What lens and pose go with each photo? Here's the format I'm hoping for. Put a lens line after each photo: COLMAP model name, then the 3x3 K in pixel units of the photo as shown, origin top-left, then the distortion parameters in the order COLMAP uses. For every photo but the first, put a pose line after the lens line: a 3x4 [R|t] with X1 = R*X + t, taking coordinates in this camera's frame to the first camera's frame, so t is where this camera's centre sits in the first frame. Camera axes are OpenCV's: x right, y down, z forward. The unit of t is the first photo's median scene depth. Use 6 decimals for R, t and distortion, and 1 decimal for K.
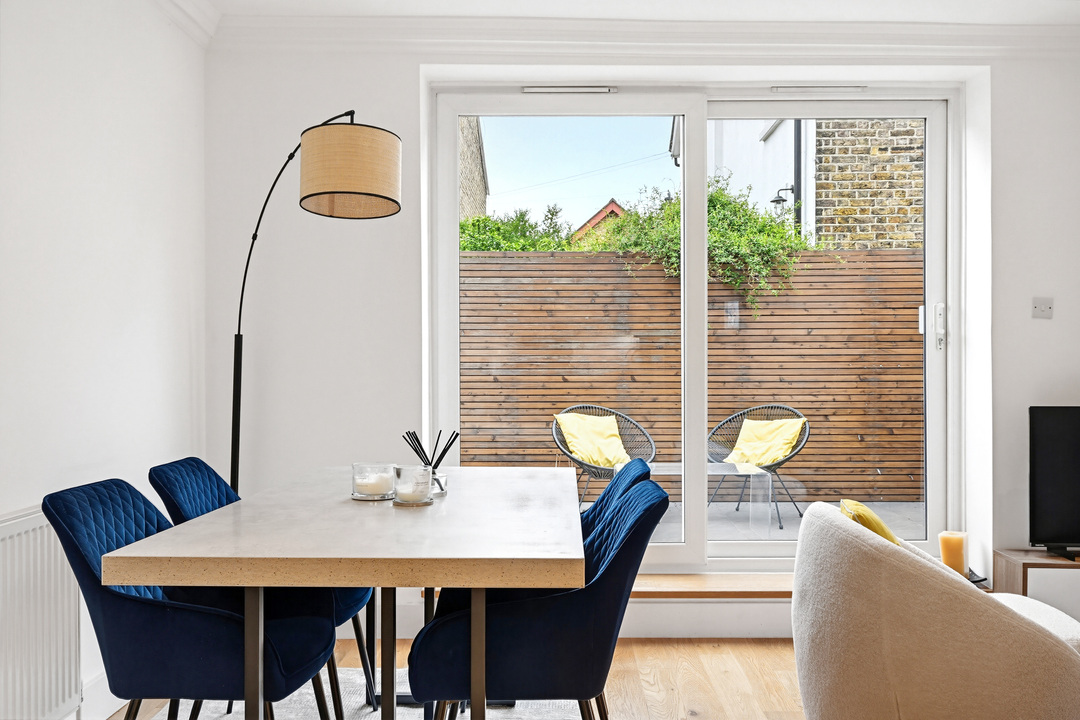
lens RADIAL K [[945.8, 0, 545.9], [0, 945.8, 362.8], [0, 0, 1]] dist [0.016229, -0.009048]
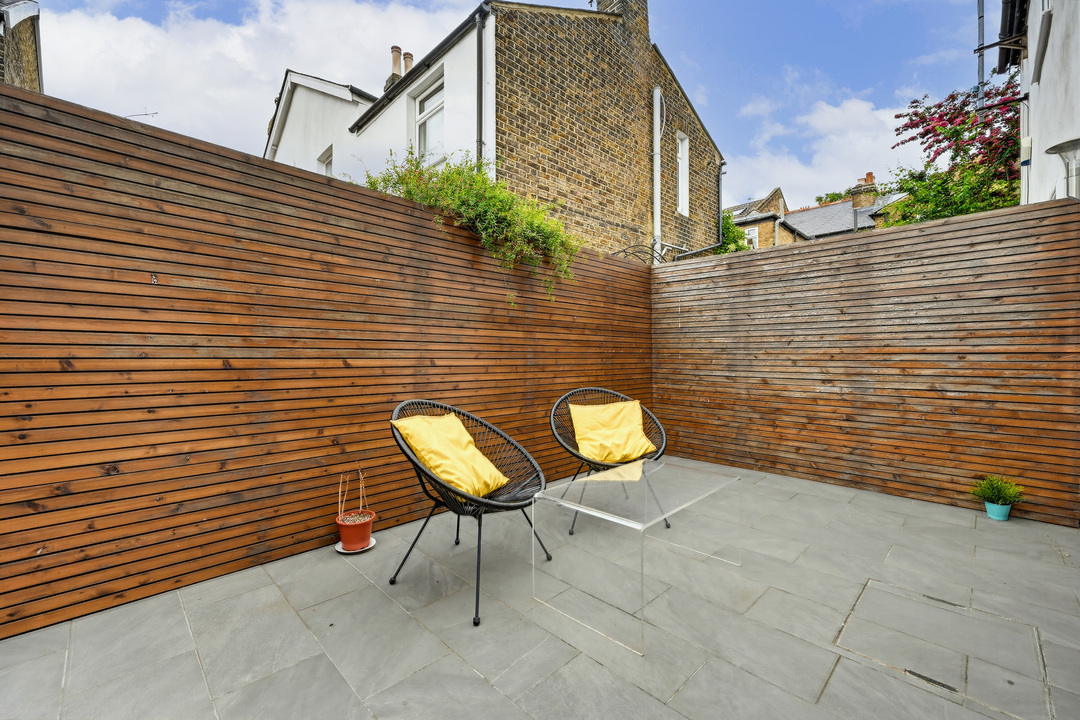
lens RADIAL K [[446.9, 0, 543.8], [0, 446.9, 354.1], [0, 0, 1]] dist [0.003758, -0.000156]
pose [[0.696247, 0.009212, 0.717744, -0.116074], [0.001430, 0.999898, -0.014221, 0.014971], [-0.717801, 0.010928, 0.696162, 0.666167]]
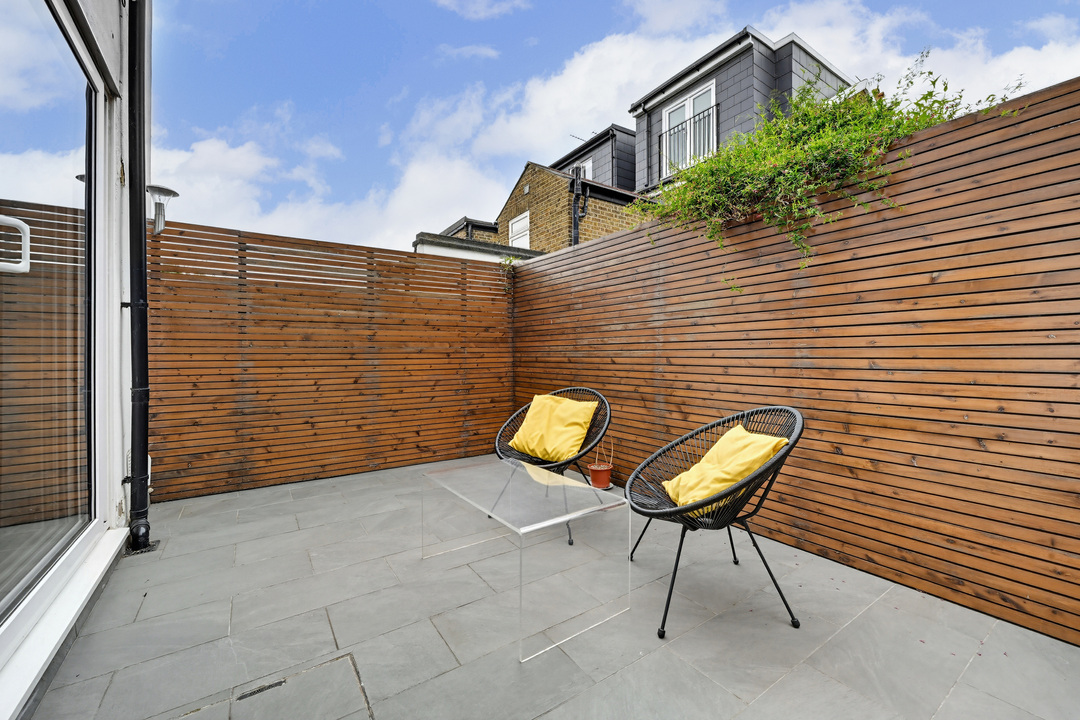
lens RADIAL K [[435.2, 0, 537.1], [0, 435.2, 355.5], [0, 0, 1]] dist [0.008467, 0.000230]
pose [[0.566830, 0.001072, -0.823834, 0.354291], [0.001557, 0.999996, 0.002372, 0.010405], [0.823833, -0.002627, 0.566826, 0.673646]]
